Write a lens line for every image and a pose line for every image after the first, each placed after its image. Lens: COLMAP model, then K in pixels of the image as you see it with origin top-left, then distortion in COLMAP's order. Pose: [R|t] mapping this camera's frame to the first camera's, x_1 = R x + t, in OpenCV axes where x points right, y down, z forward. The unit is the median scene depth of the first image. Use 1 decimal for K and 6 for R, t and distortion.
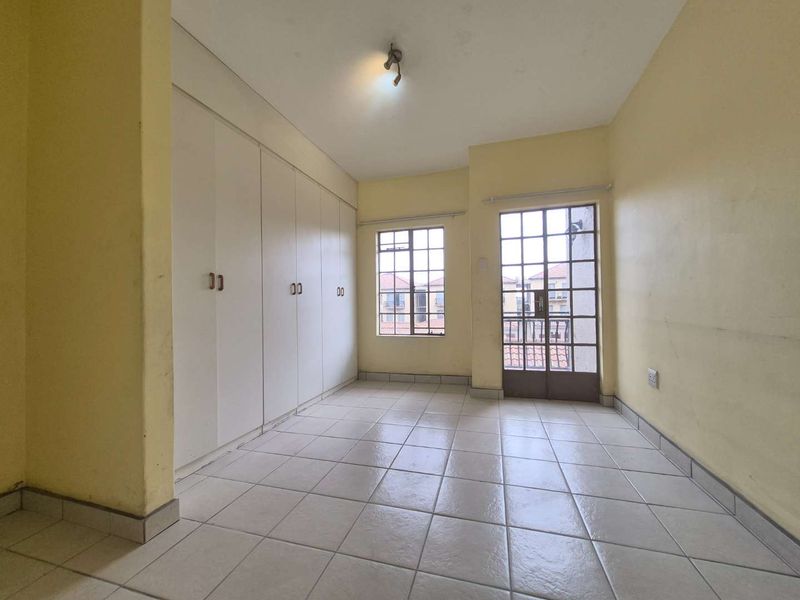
lens RADIAL K [[313.0, 0, 400.0], [0, 313.0, 300.0], [0, 0, 1]] dist [-0.000417, -0.000196]
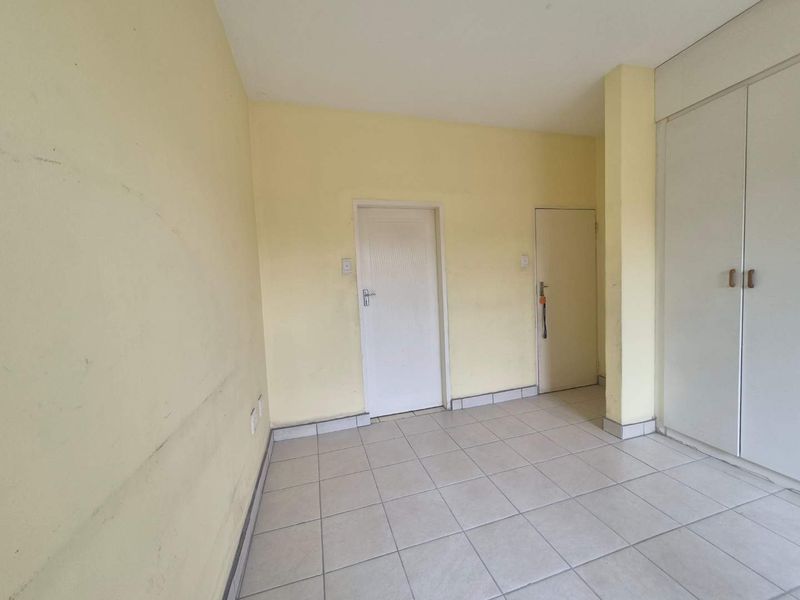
lens RADIAL K [[313.0, 0, 400.0], [0, 313.0, 300.0], [0, 0, 1]] dist [-0.000417, -0.000196]
pose [[-0.843457, 0.085945, -0.530277, 0.745224], [0.066111, 0.996222, 0.056306, -0.115334], [0.533113, 0.012434, -0.845953, 1.274968]]
